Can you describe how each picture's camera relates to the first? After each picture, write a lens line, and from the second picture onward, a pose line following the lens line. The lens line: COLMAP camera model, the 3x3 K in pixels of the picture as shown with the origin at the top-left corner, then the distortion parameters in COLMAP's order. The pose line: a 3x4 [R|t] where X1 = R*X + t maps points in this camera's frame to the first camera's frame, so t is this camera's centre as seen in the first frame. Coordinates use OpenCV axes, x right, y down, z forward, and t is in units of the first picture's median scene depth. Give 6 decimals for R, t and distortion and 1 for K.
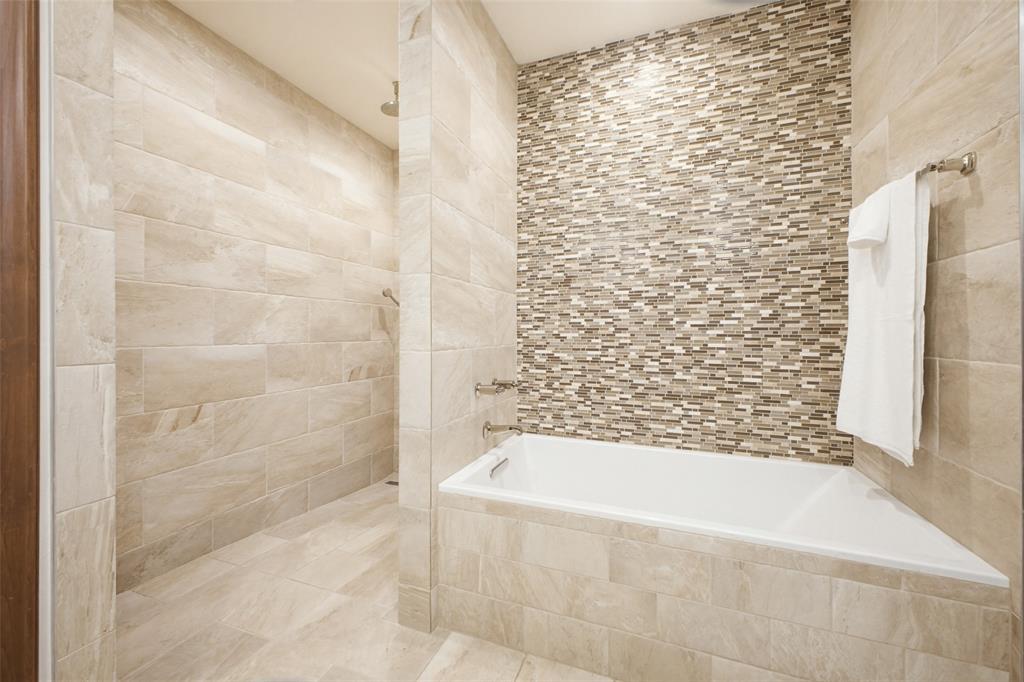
lens RADIAL K [[407.0, 0, 511.4], [0, 407.0, 331.0], [0, 0, 1]] dist [0.016426, -0.000596]
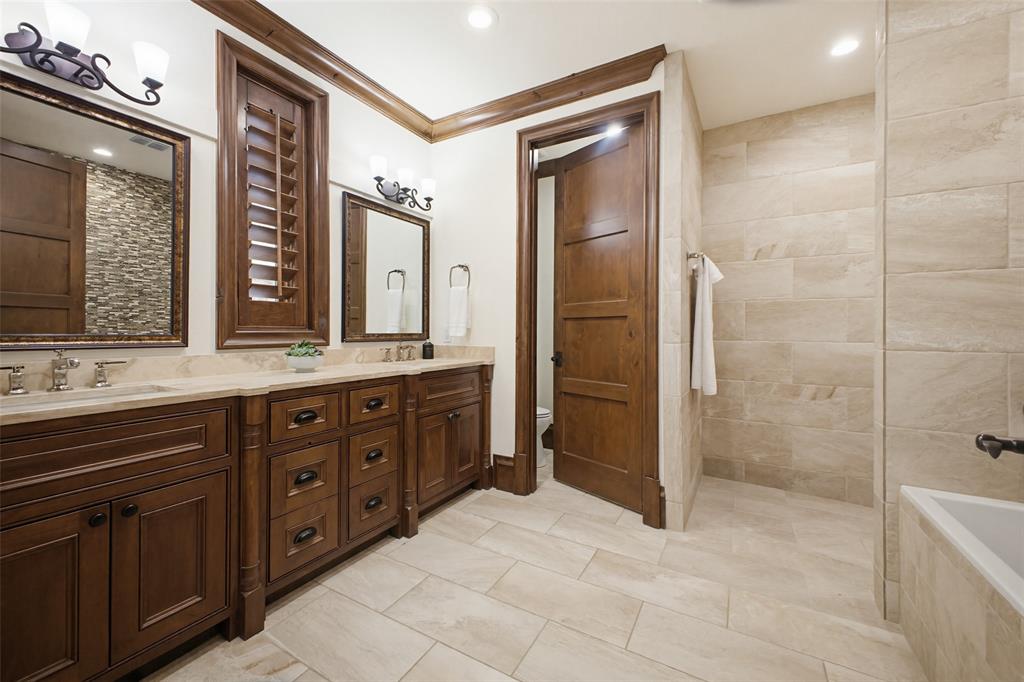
lens RADIAL K [[407.0, 0, 511.4], [0, 407.0, 331.0], [0, 0, 1]] dist [0.016426, -0.000596]
pose [[-0.149519, -0.001875, -0.988757, 0.792216], [-0.001156, 0.999998, -0.001721, 0.003282], [0.988758, 0.000885, -0.149520, 0.175103]]
